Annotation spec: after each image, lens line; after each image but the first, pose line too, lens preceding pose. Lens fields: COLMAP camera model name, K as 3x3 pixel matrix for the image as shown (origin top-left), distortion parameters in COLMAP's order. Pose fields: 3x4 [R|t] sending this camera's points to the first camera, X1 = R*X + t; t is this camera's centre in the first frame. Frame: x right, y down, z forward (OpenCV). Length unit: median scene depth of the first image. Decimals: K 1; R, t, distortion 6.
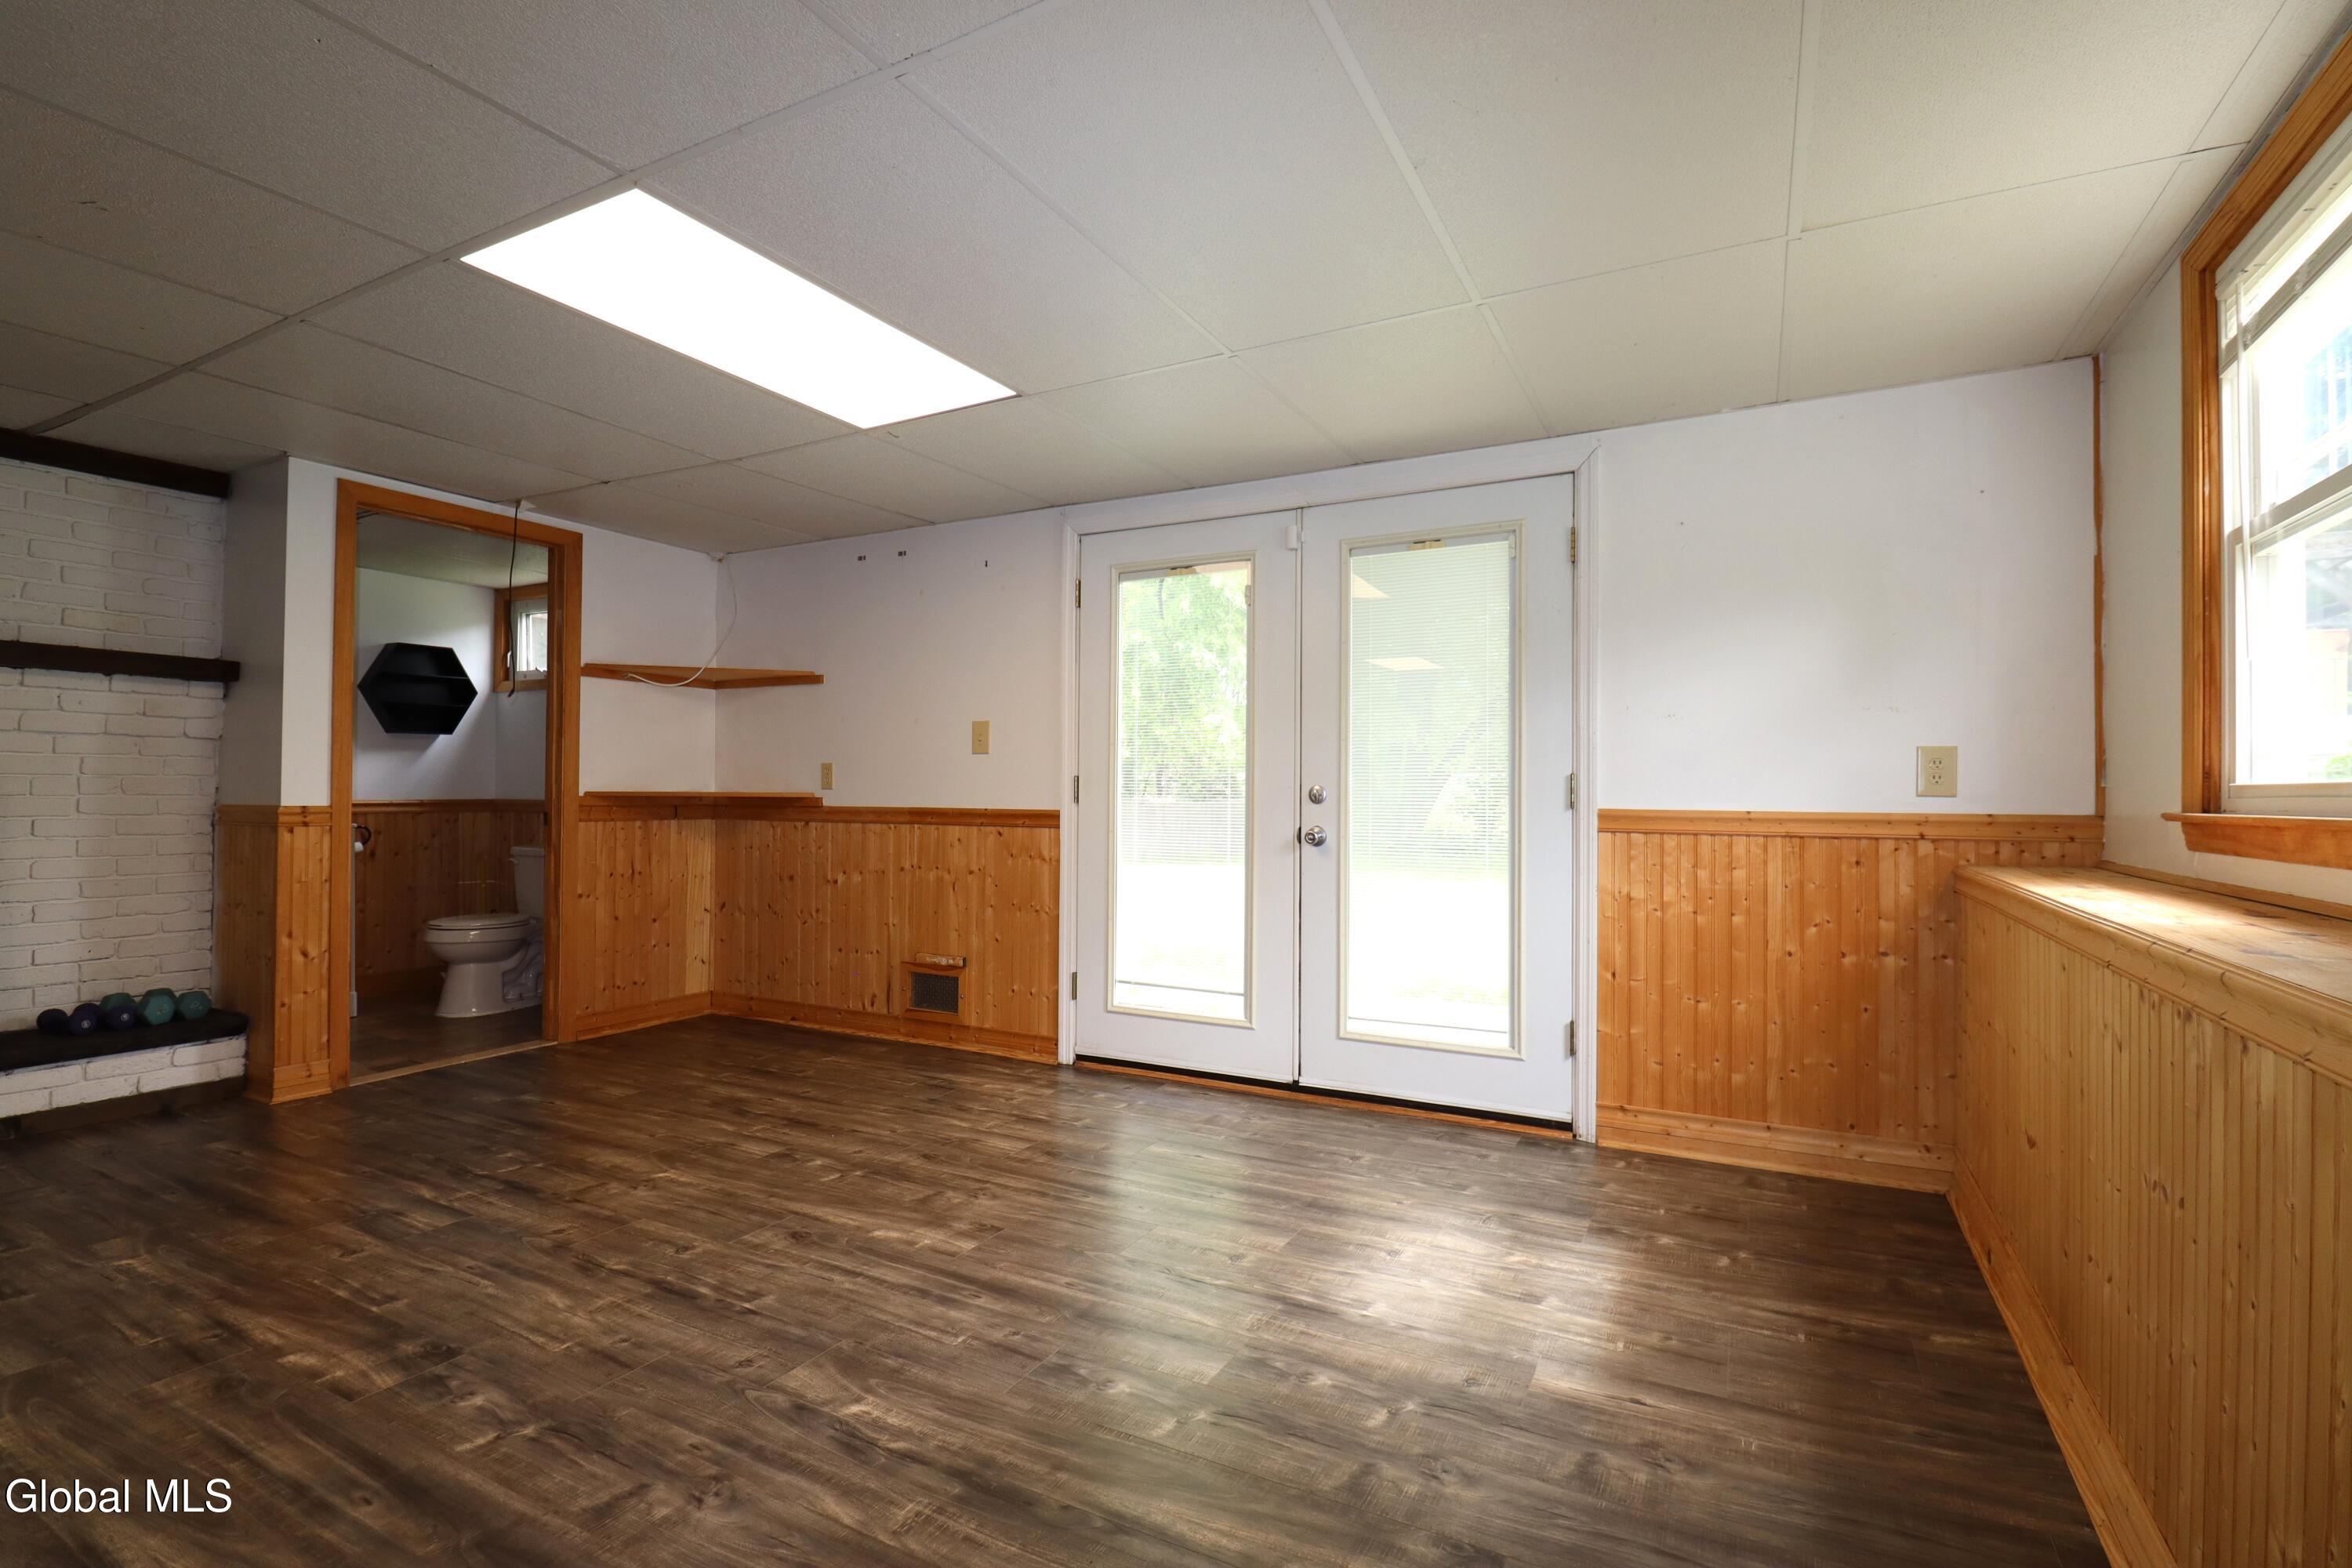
lens RADIAL K [[1090.4, 0, 1165.3], [0, 1090.4, 788.0], [0, 0, 1]] dist [-0.002092, -0.012605]
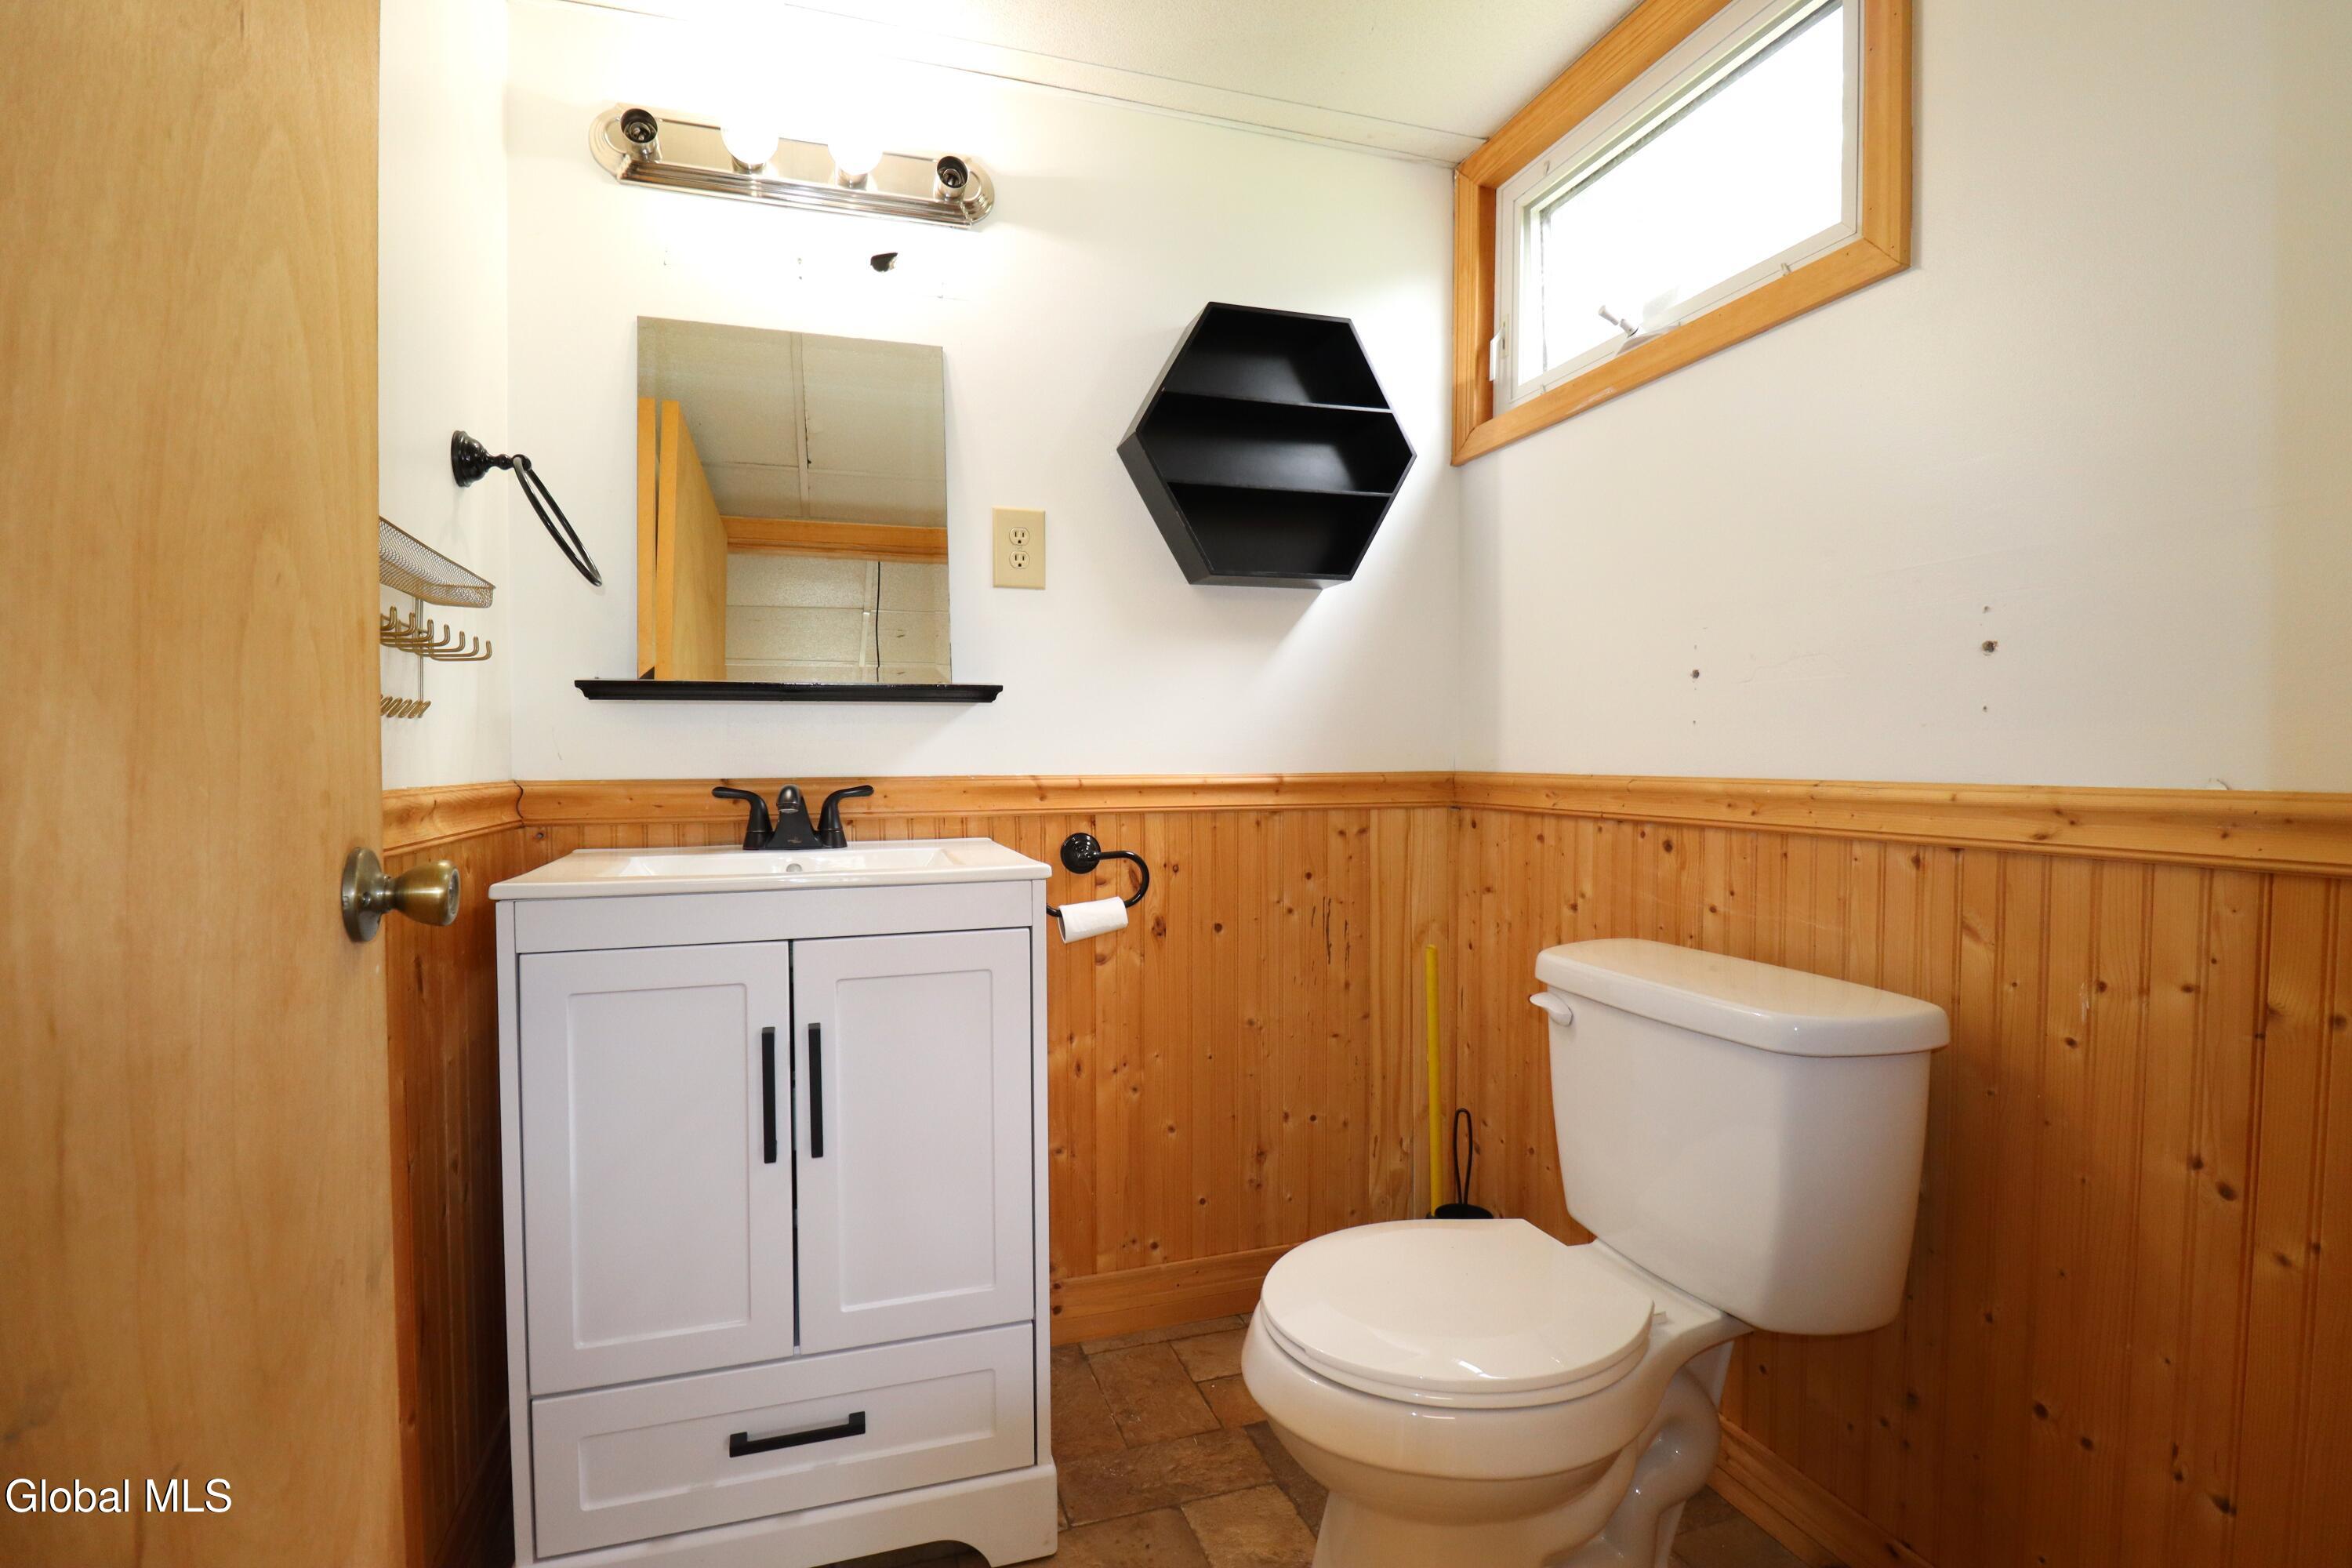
lens RADIAL K [[1048.1, 0, 1114.7], [0, 1048.1, 782.5], [0, 0, 1]] dist [-0.020359, -0.000149]
pose [[0.714554, 0.005095, -0.699562, -0.754974], [0.010987, 0.999768, 0.018504, 0.010478], [0.699495, -0.020909, 0.714332, 1.121893]]
